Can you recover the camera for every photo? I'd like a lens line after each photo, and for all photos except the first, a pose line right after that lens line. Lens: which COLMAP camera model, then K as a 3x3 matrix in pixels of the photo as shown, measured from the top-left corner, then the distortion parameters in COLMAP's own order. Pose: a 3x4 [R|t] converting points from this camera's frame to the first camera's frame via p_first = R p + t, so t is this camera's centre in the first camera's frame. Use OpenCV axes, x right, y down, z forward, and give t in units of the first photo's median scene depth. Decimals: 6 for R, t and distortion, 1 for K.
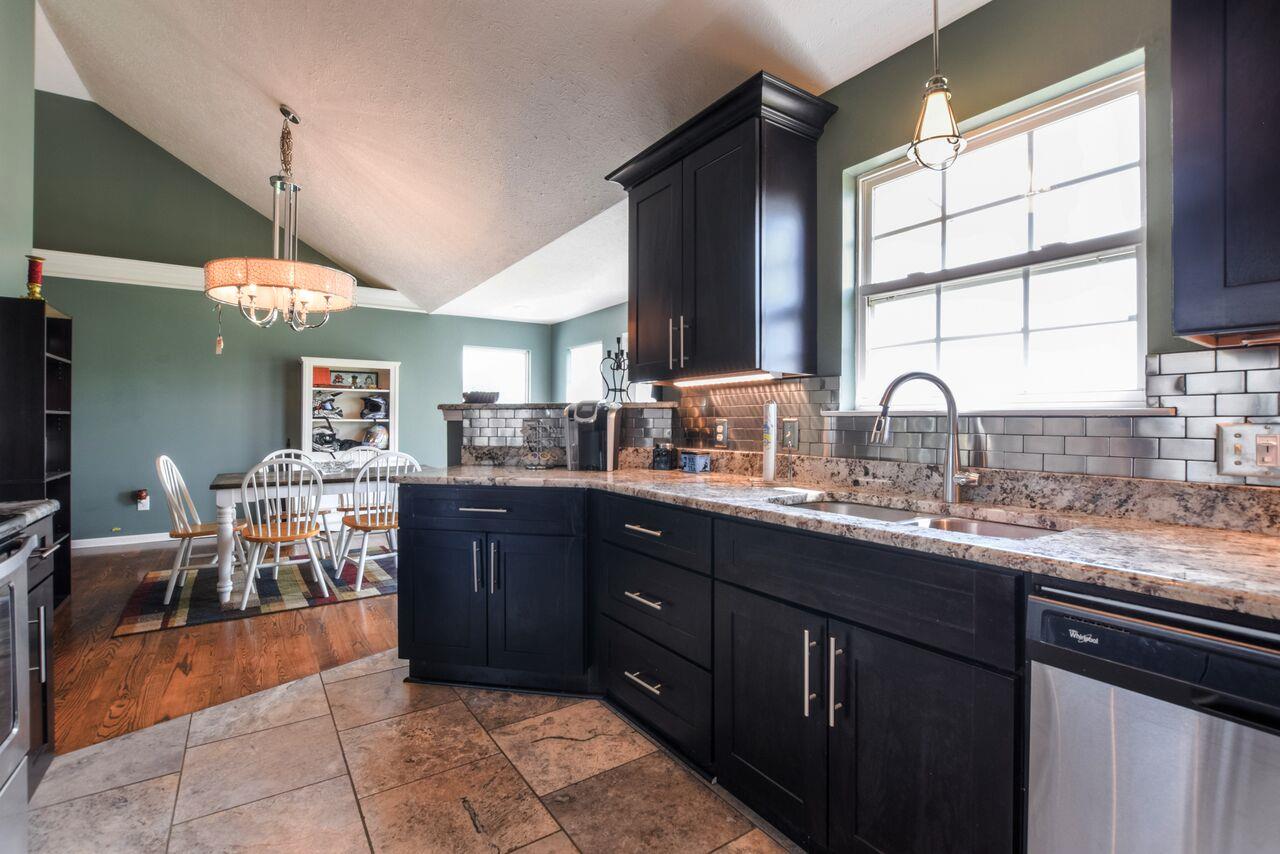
lens RADIAL K [[574.8, 0, 631.6], [0, 574.8, 420.6], [0, 0, 1]] dist [-0.024541, 0.003017]
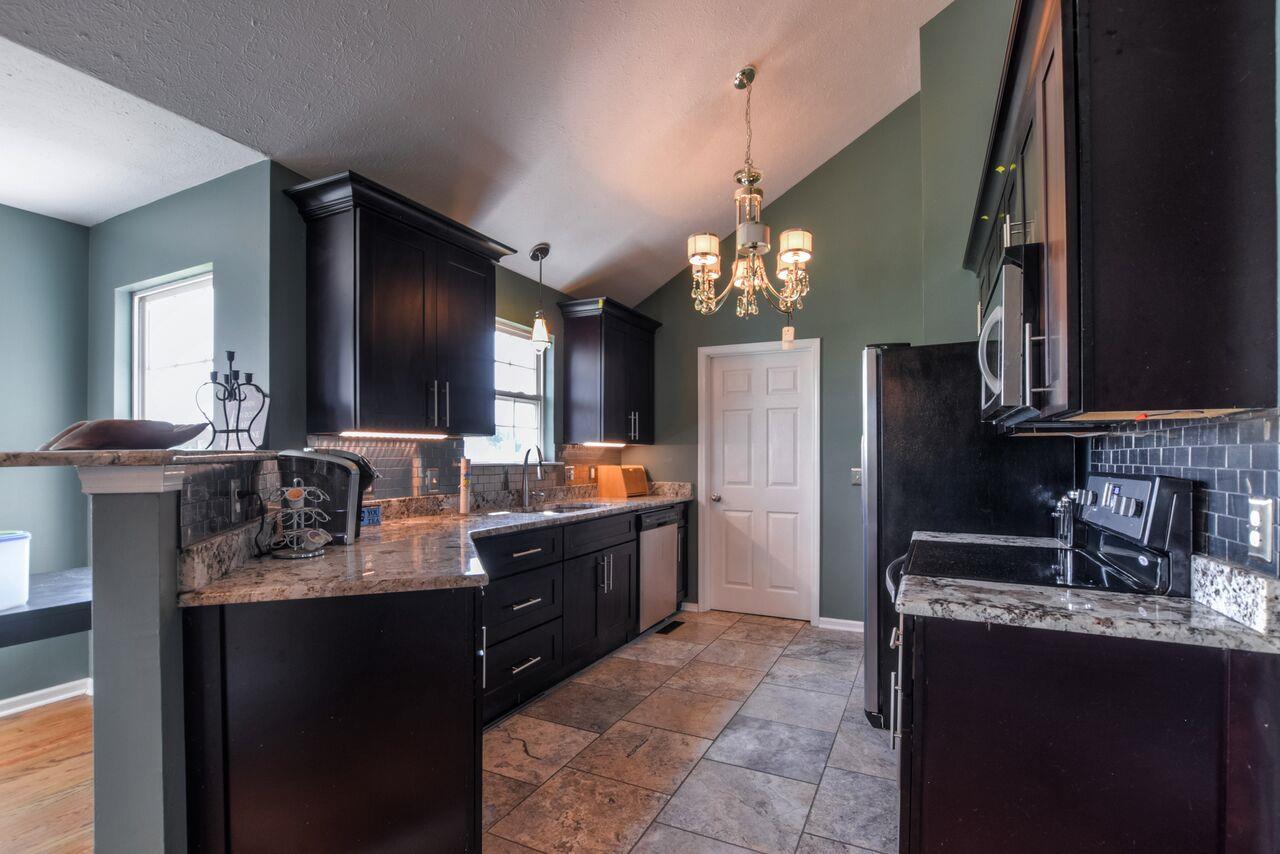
lens RADIAL K [[574.8, 0, 644.9], [0, 574.8, 454.6], [0, 0, 1]] dist [-0.024541, 0.003017]
pose [[-0.497762, -0.000421, 0.867314, -1.246205], [-0.005234, 0.999983, -0.002519, -0.039122], [-0.867298, -0.005793, -0.497756, 1.373892]]
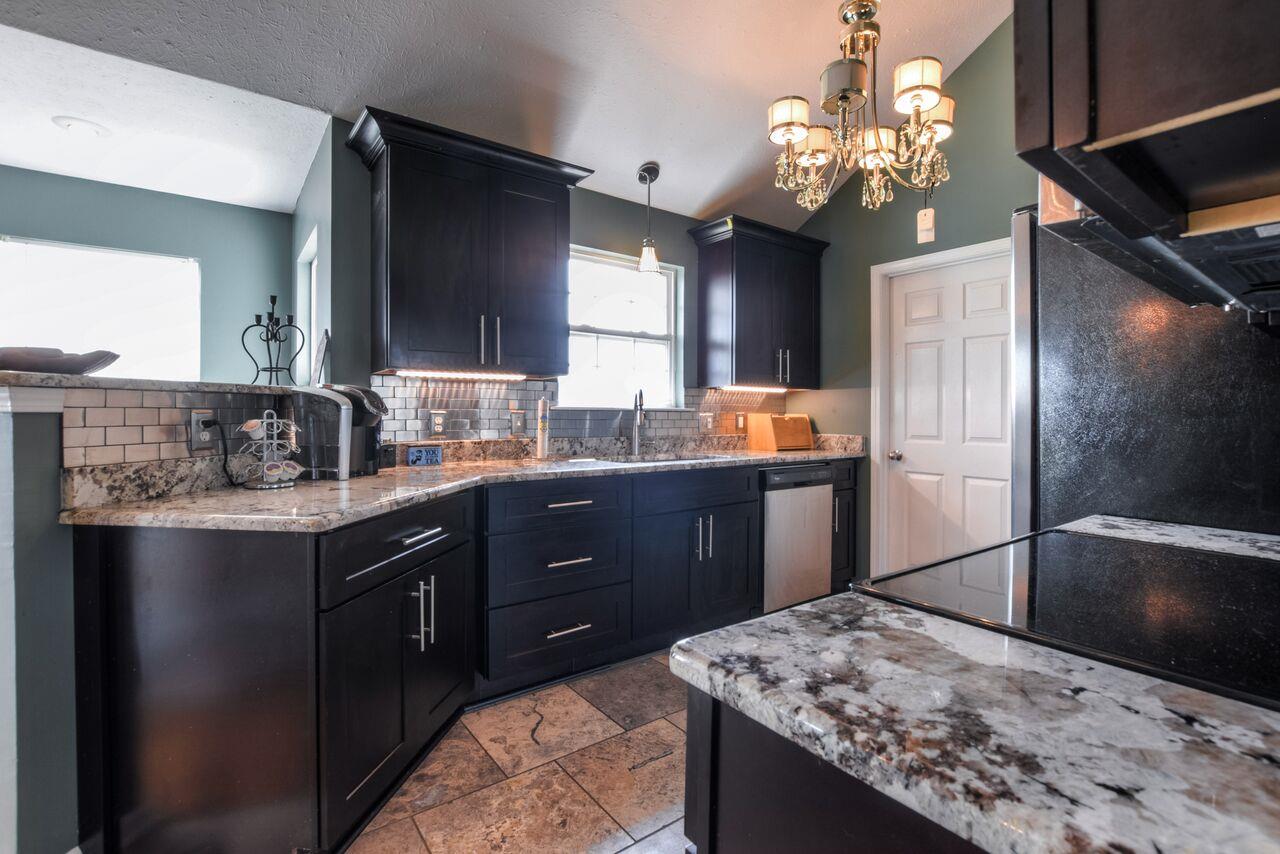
lens RADIAL K [[574.8, 0, 658.1], [0, 574.8, 413.3], [0, 0, 1]] dist [-0.024541, 0.003017]
pose [[-0.062605, -0.003021, 0.998034, -1.141610], [-0.008038, 0.999965, 0.002522, -0.004630], [-0.998006, -0.007864, -0.062627, 0.853703]]
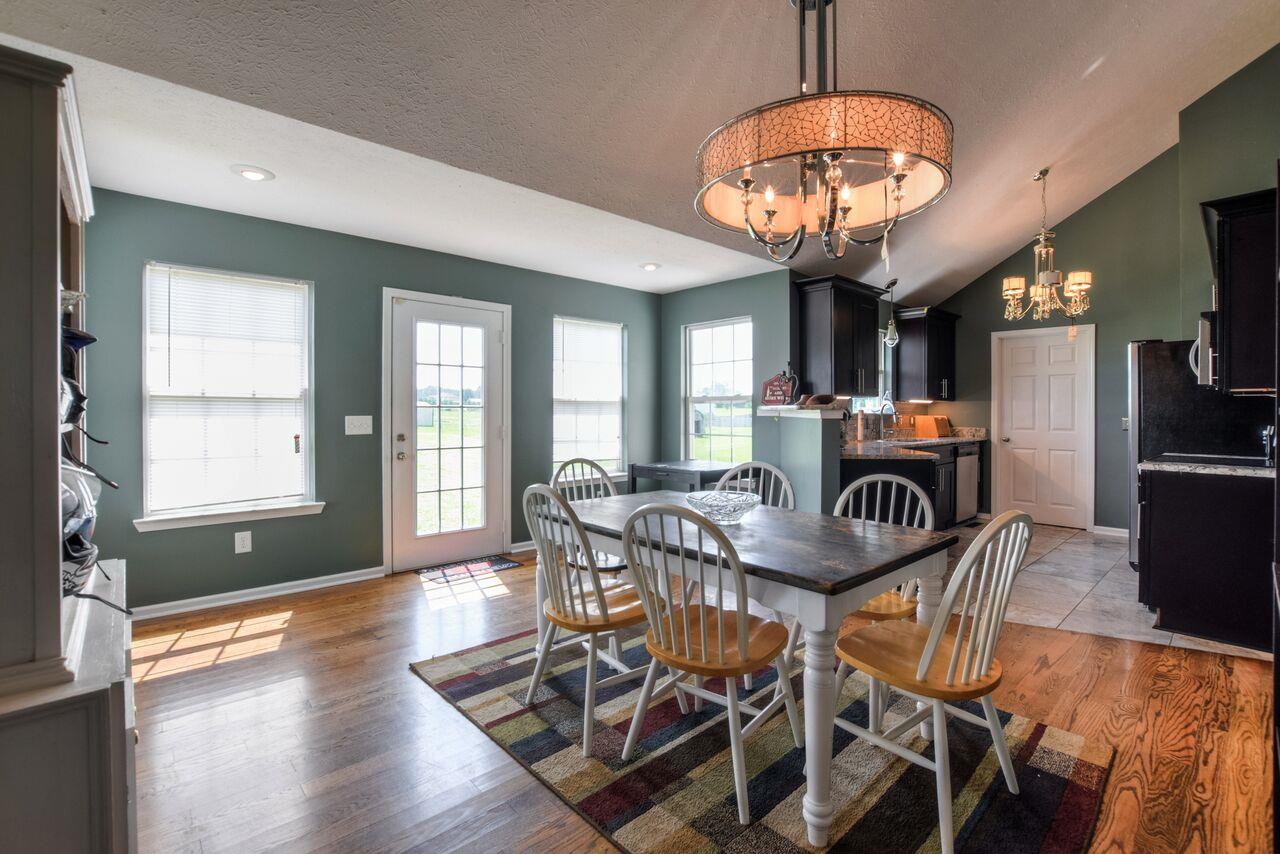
lens RADIAL K [[574.8, 0, 642.1], [0, 574.8, 412.4], [0, 0, 1]] dist [-0.024541, 0.003017]
pose [[-0.152243, -0.004267, 0.988334, -2.207480], [-0.006839, 0.999971, 0.003264, -0.019341], [-0.988319, -0.006262, -0.152268, 2.450037]]
